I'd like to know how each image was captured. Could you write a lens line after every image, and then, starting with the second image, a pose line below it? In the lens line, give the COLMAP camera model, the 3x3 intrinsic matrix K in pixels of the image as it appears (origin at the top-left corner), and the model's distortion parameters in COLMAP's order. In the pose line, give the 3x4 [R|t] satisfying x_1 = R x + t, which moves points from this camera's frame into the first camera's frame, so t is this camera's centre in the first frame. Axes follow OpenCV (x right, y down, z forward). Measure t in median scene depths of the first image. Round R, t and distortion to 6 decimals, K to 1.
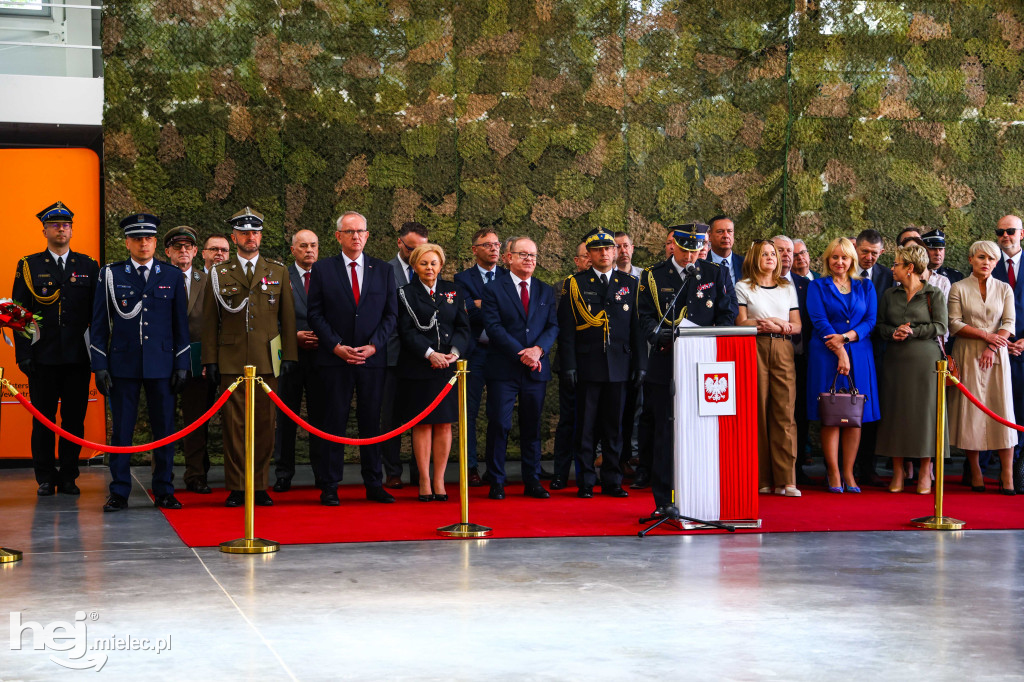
lens RADIAL K [[2305.1, 0, 516.1], [0, 2305.1, 329.2], [0, 0, 1]] dist [0.508256, 0.000000]
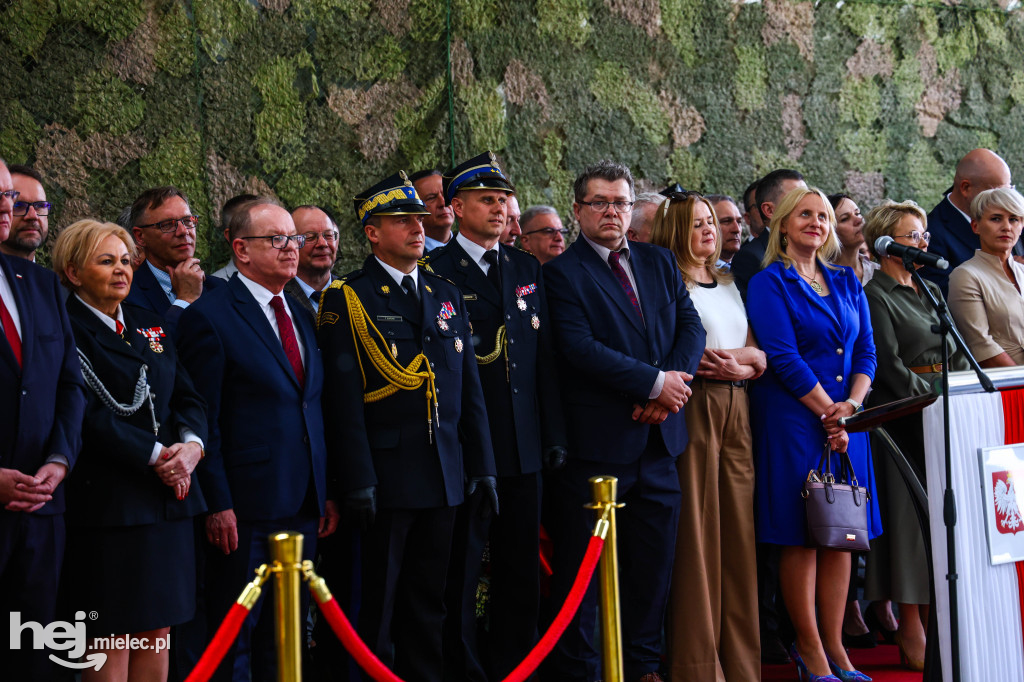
lens RADIAL K [[3082.1, 0, 537.9], [0, 3082.1, 324.4], [0, 0, 1]] dist [0.893861, 0.000000]
pose [[0.881774, -0.044402, 0.469577, -0.217562], [0.050897, 0.998703, -0.001140, -0.010211], [-0.468918, 0.024905, 0.882891, 0.378722]]
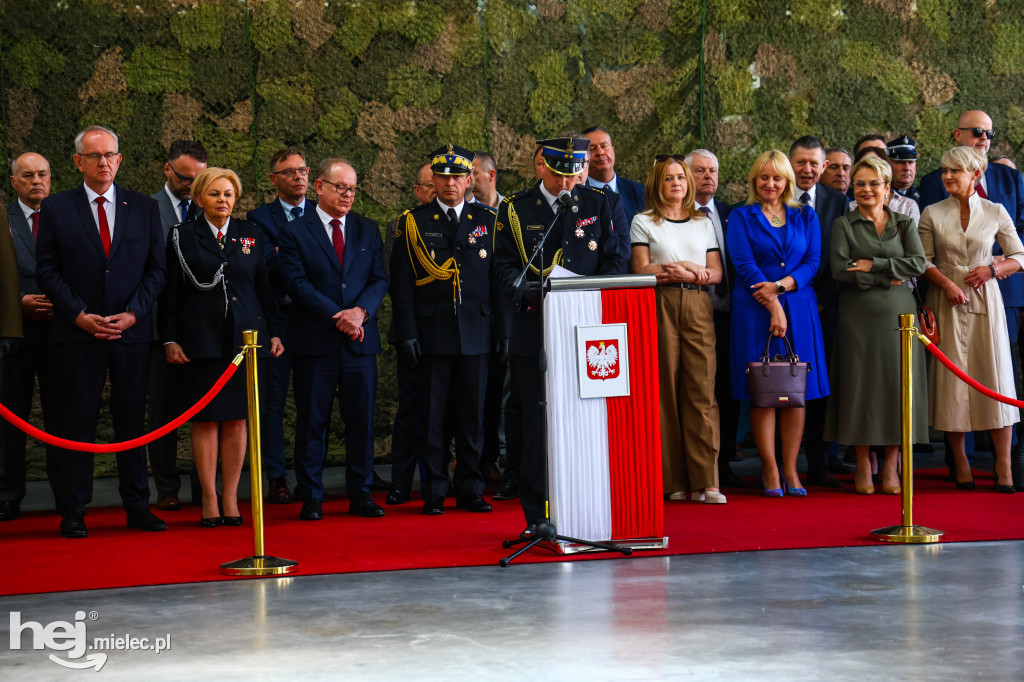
lens RADIAL K [[3082.1, 0, 509.9], [0, 3082.1, 334.0], [0, 0, 1]] dist [0.893861, 0.000000]
pose [[0.998812, -0.024774, 0.041965, 0.012452], [0.024073, 0.999563, 0.017129, -0.000199], [-0.042371, -0.016098, 0.998972, 0.018902]]
